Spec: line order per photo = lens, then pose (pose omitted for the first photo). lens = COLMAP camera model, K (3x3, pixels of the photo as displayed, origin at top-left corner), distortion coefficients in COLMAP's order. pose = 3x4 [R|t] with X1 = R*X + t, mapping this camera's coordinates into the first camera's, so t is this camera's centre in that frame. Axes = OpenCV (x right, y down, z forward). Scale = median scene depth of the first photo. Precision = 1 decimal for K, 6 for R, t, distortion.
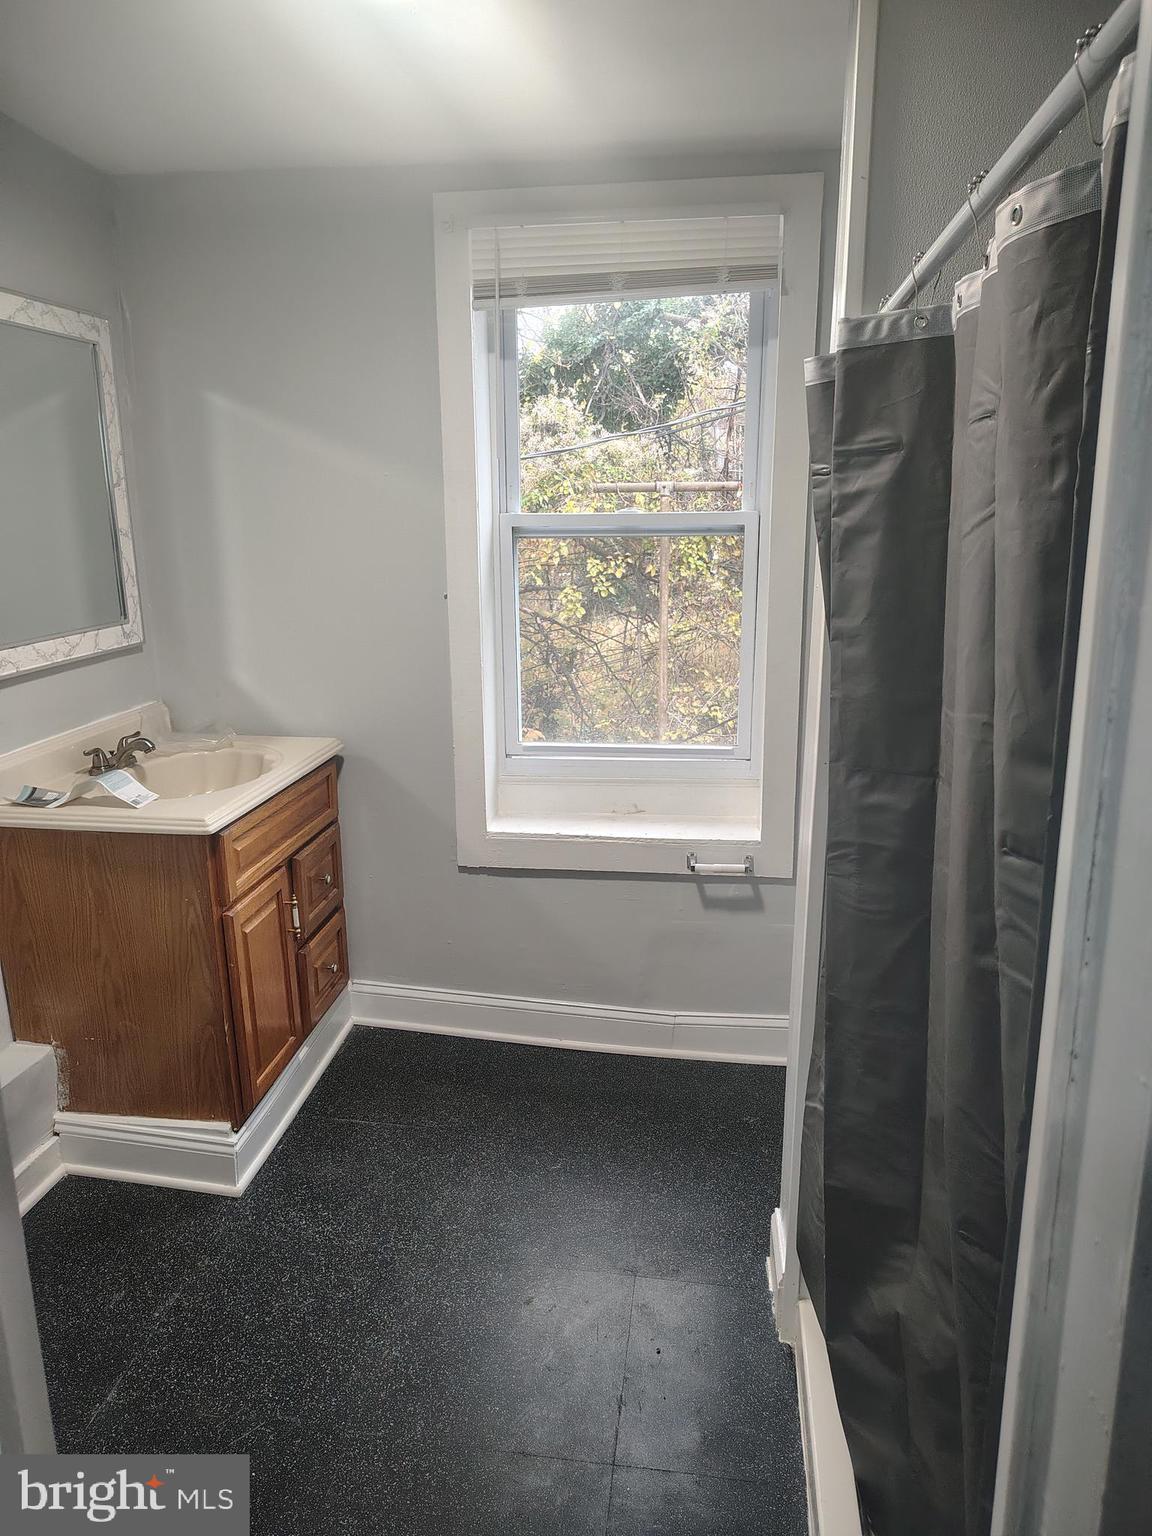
lens RADIAL K [[1075.5, 0, 609.4], [0, 1075.5, 772.1], [0, 0, 1]] dist [0.055840, -0.079800]
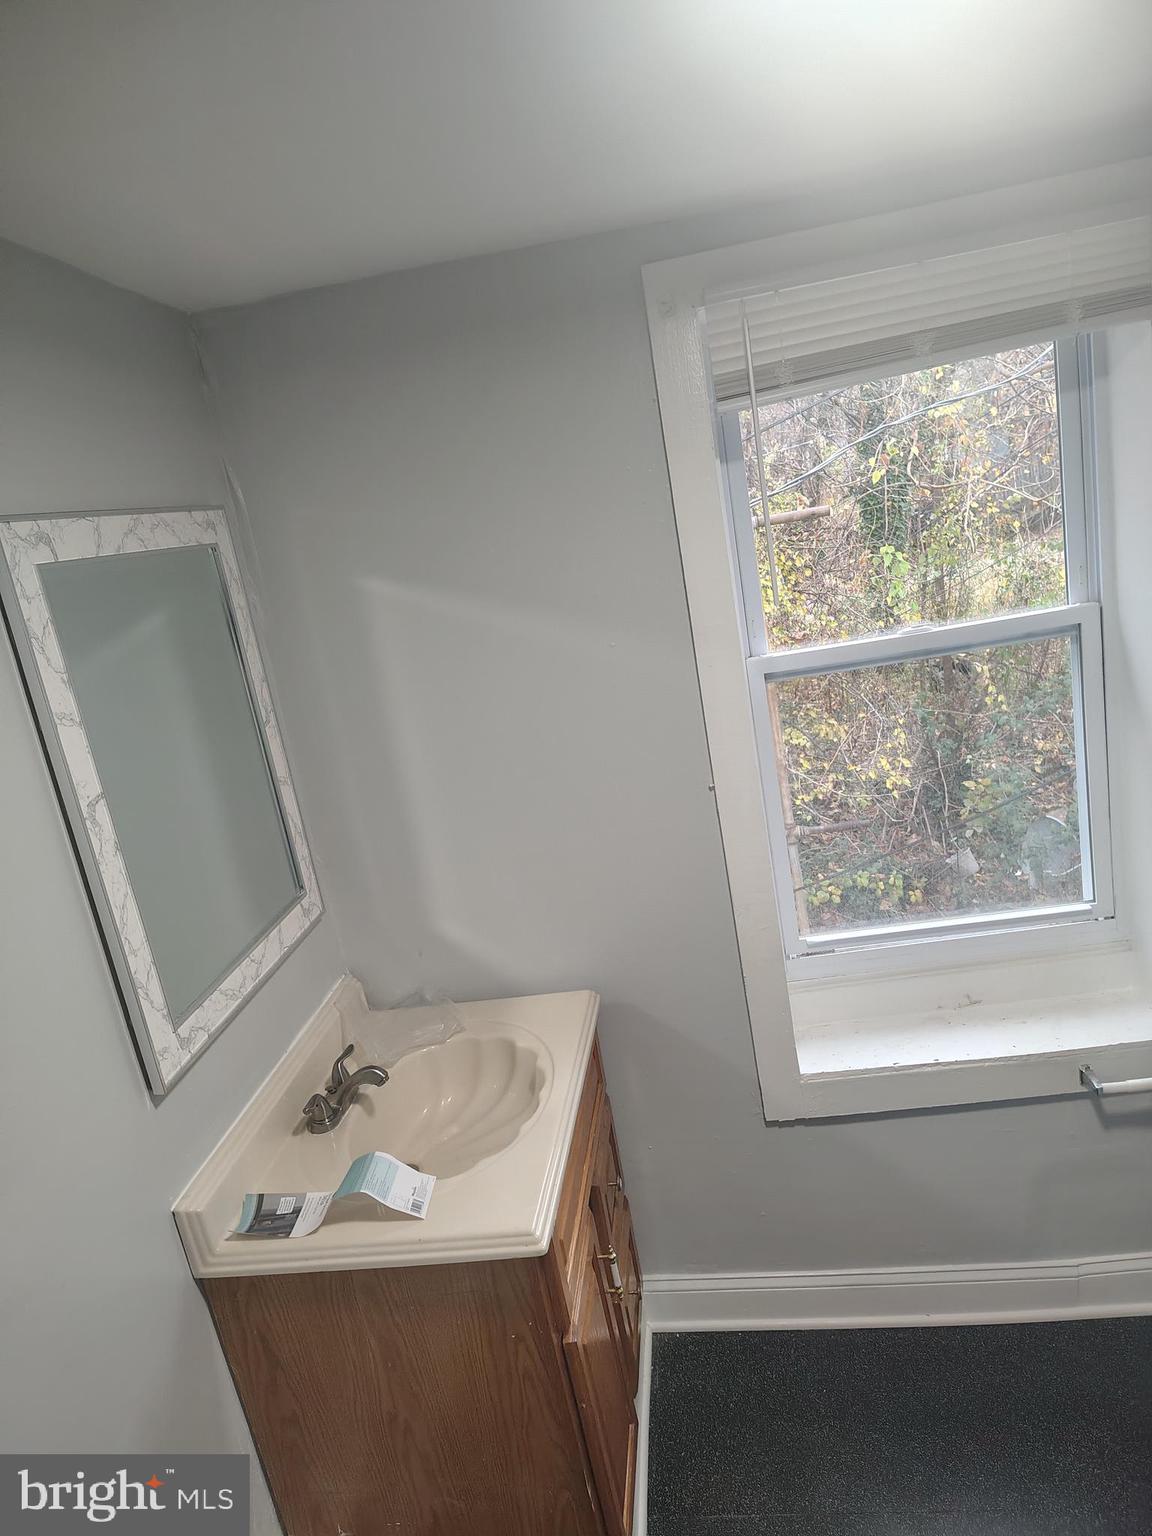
lens RADIAL K [[1050.6, 0, 603.9], [0, 1050.6, 770.9], [0, 0, 1]] dist [-0.004671, -0.004583]
pose [[0.985816, -0.167777, -0.004189, -0.228505], [0.167791, 0.985817, 0.003311, -0.196090], [0.003574, -0.003967, 0.999986, 0.279780]]
